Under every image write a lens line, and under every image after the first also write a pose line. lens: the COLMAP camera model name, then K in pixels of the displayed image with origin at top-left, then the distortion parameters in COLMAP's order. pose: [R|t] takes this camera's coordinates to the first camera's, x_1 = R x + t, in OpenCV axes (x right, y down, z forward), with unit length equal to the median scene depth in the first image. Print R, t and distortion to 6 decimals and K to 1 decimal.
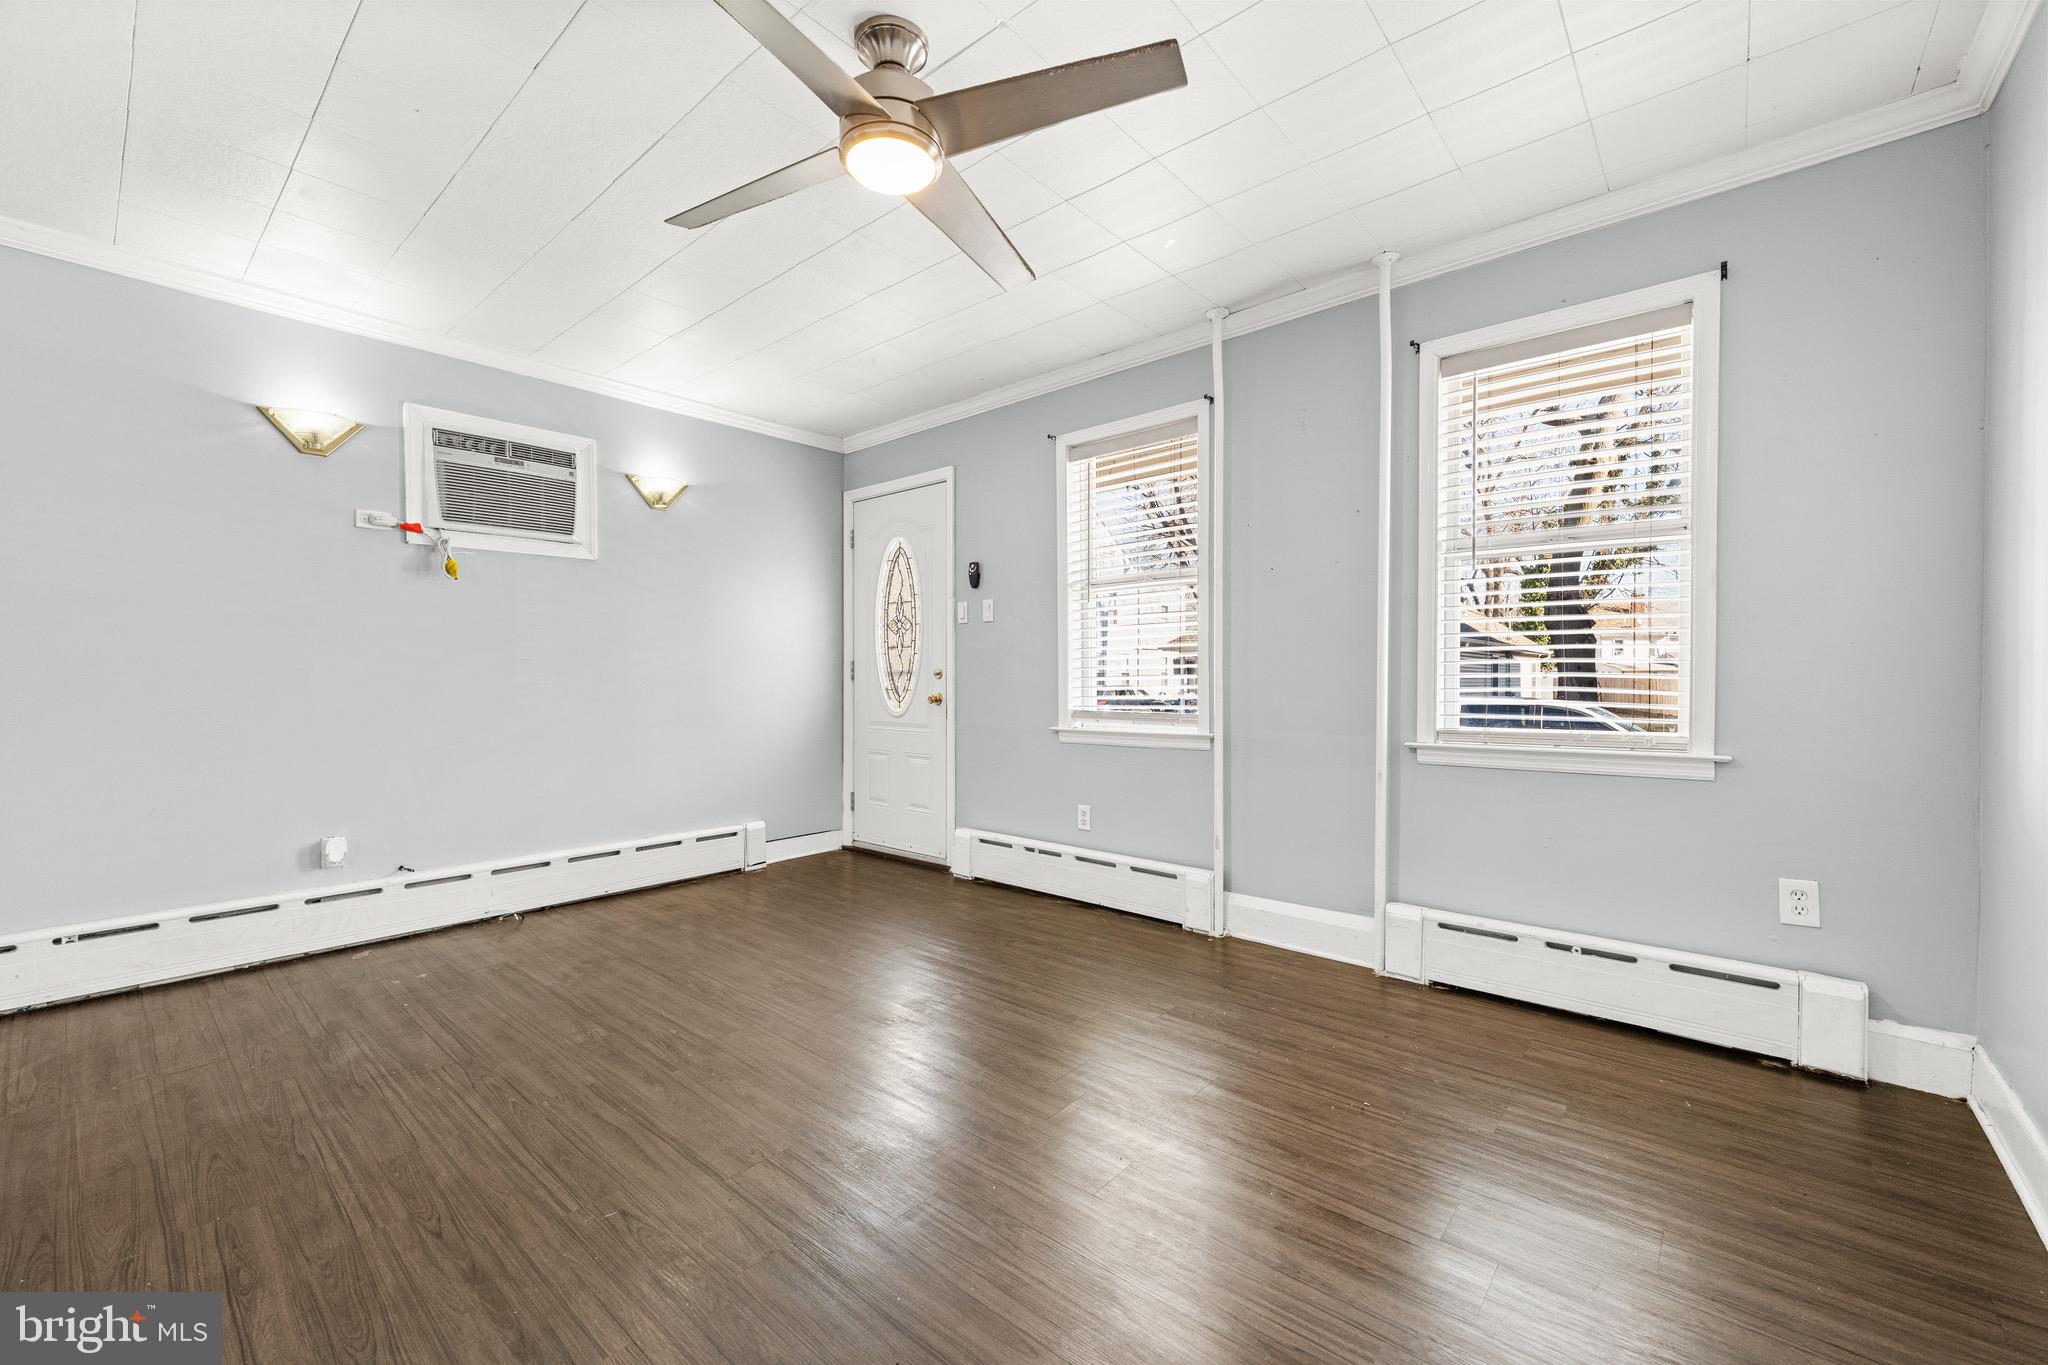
lens RADIAL K [[820.1, 0, 1019.2], [0, 820.1, 681.7], [0, 0, 1]] dist [0.001761, -0.001675]
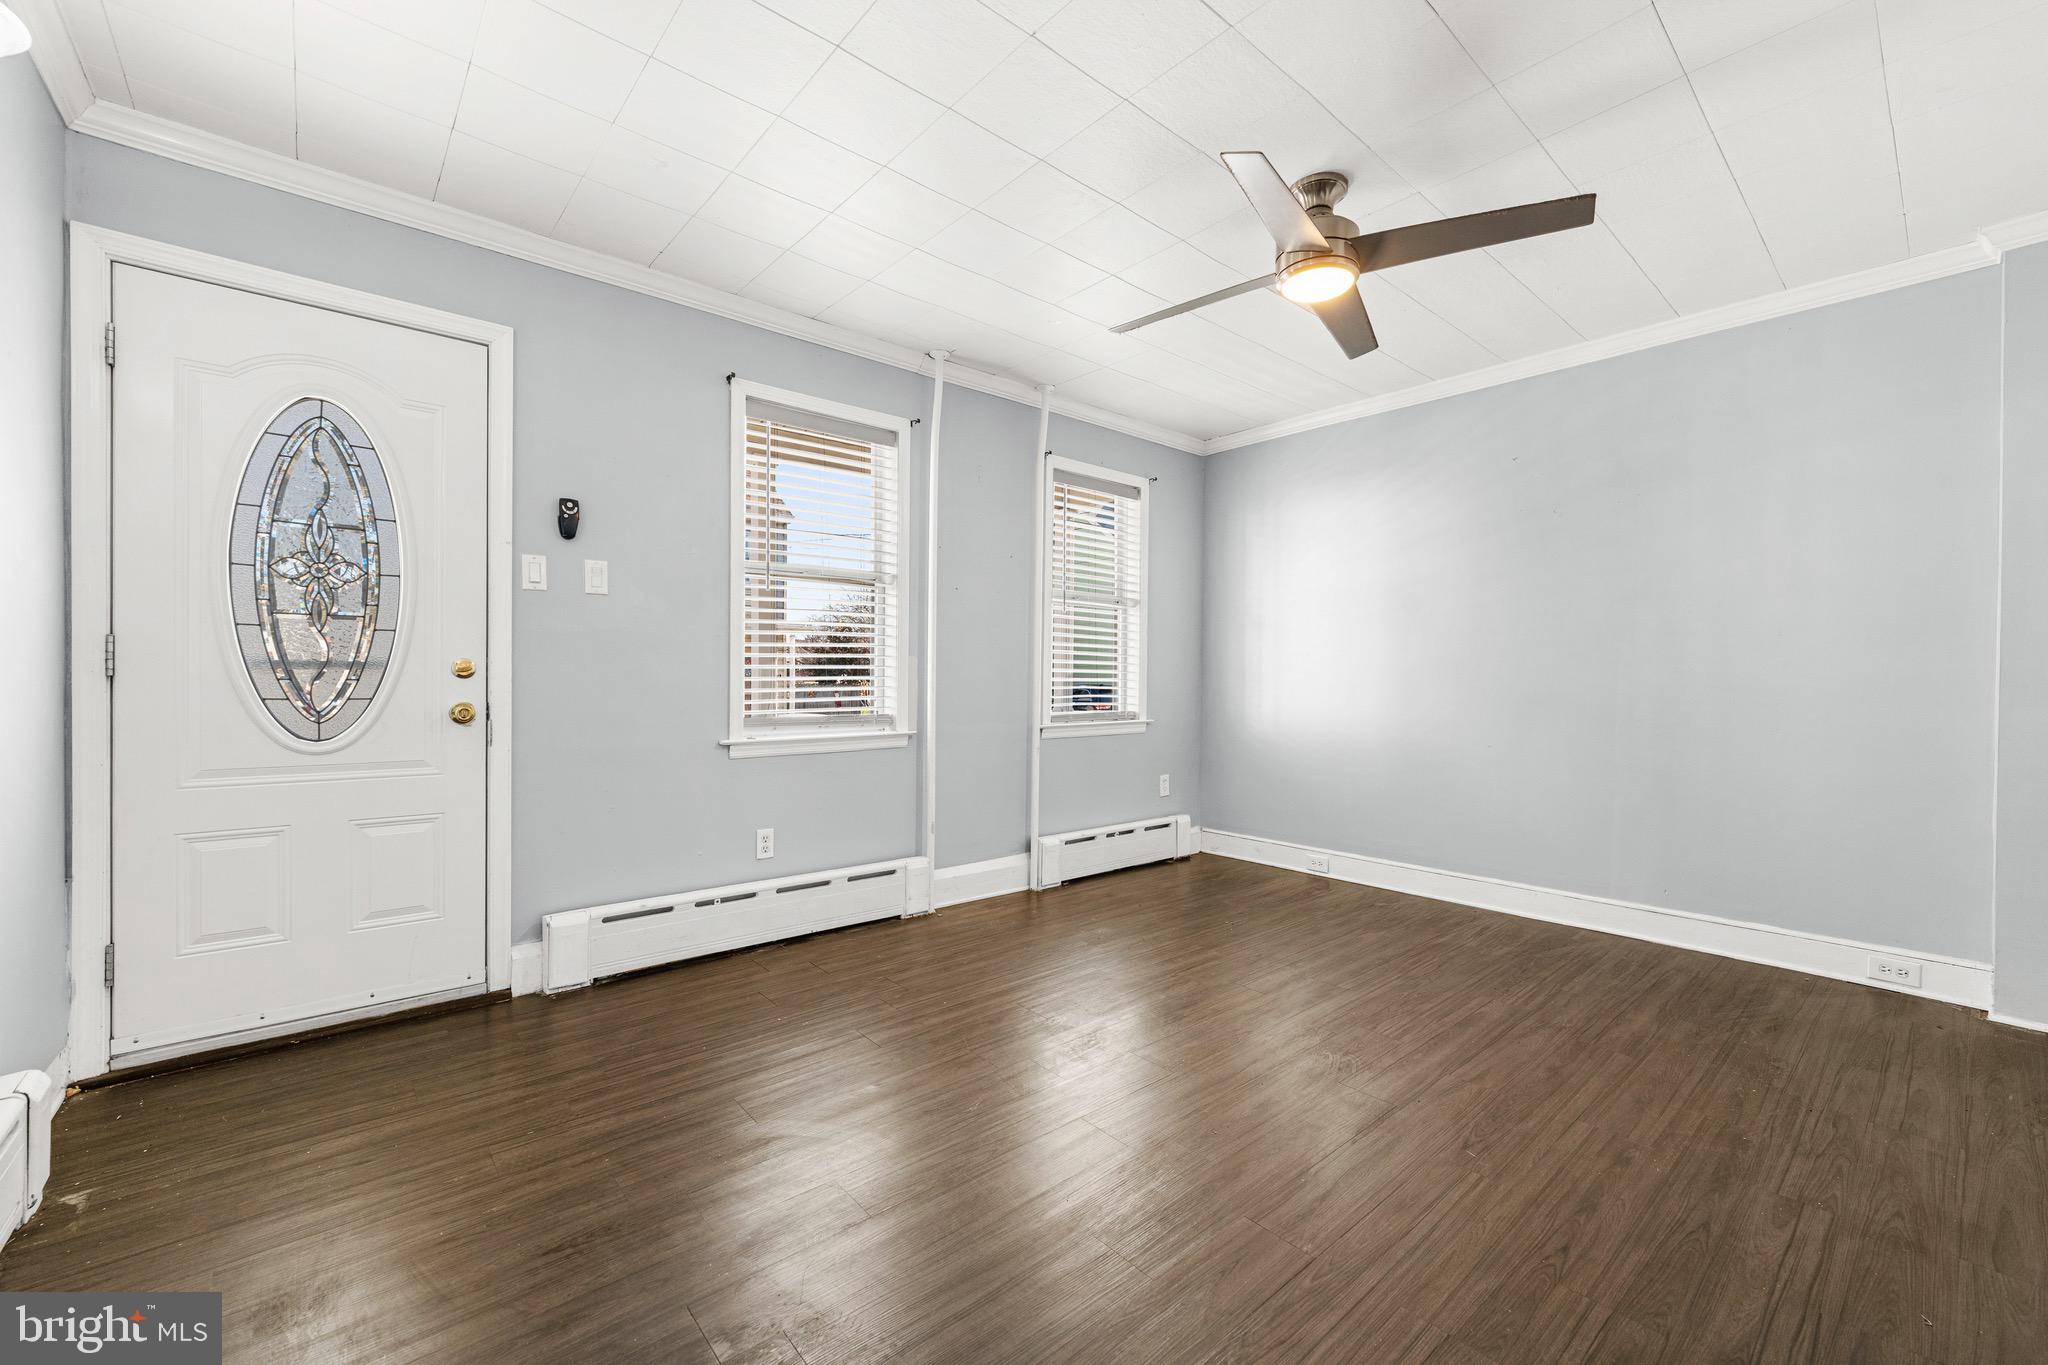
lens RADIAL K [[820.1, 0, 1023.2], [0, 820.1, 693.1], [0, 0, 1]] dist [0.001761, -0.001675]
pose [[0.141202, -0.017096, 0.989833, -0.828404], [-0.004378, 0.999830, 0.017893, -0.007940], [-0.989971, -0.006861, 0.141103, 0.707159]]
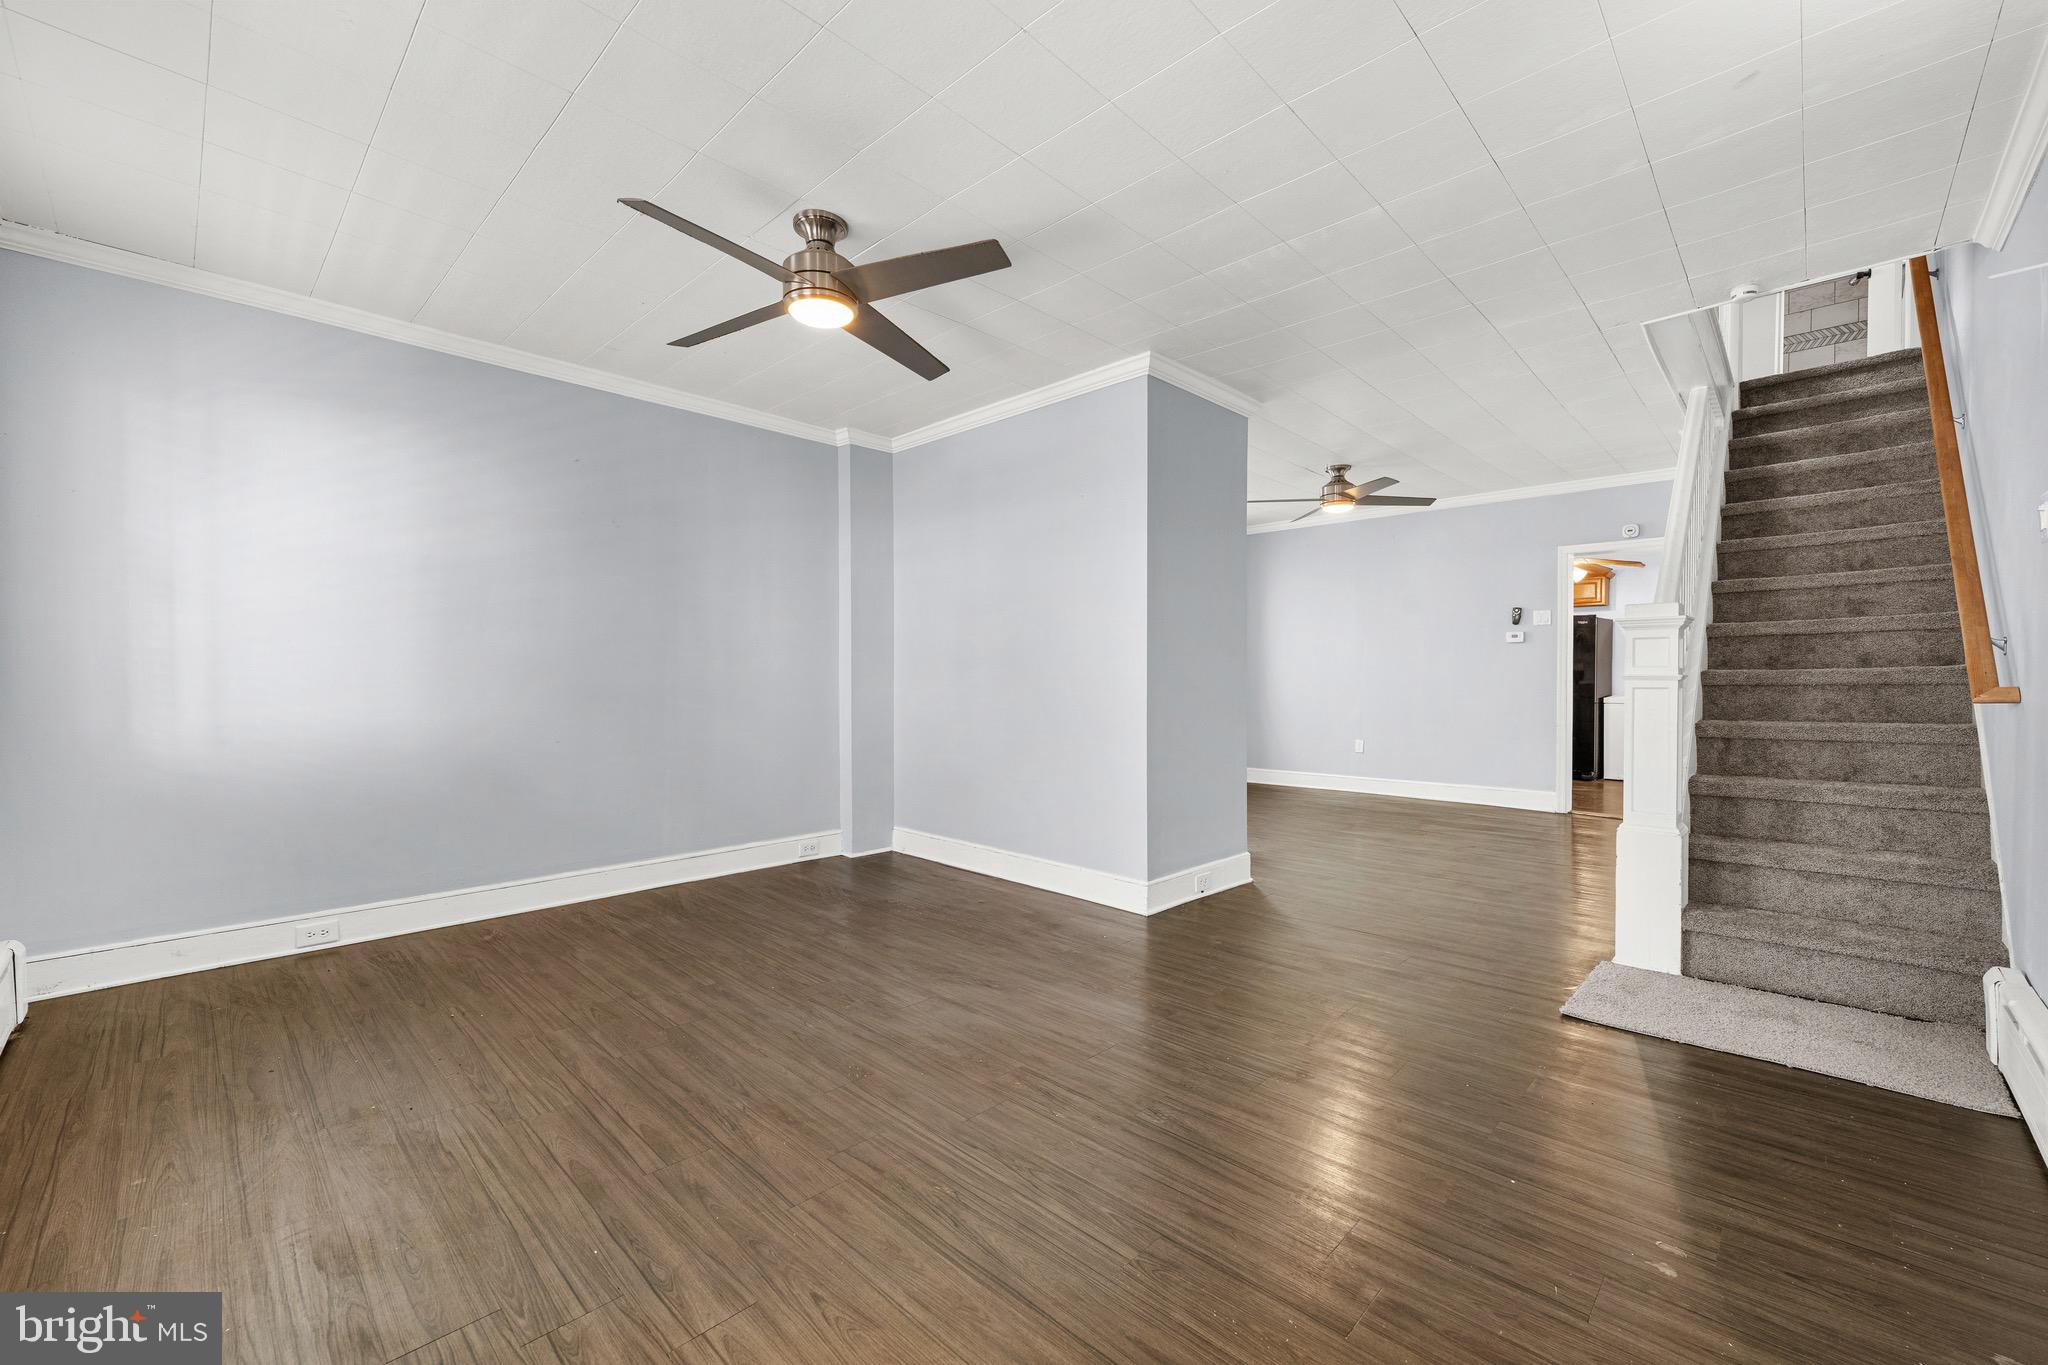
lens RADIAL K [[820.1, 0, 1034.5], [0, 820.1, 684.6], [0, 0, 1]] dist [0.001761, -0.001675]
pose [[-0.998991, -0.000958, 0.044911, -0.304797], [-0.000397, 0.999922, 0.012492, -0.009360], [-0.044919, 0.012462, -0.998913, 1.340474]]
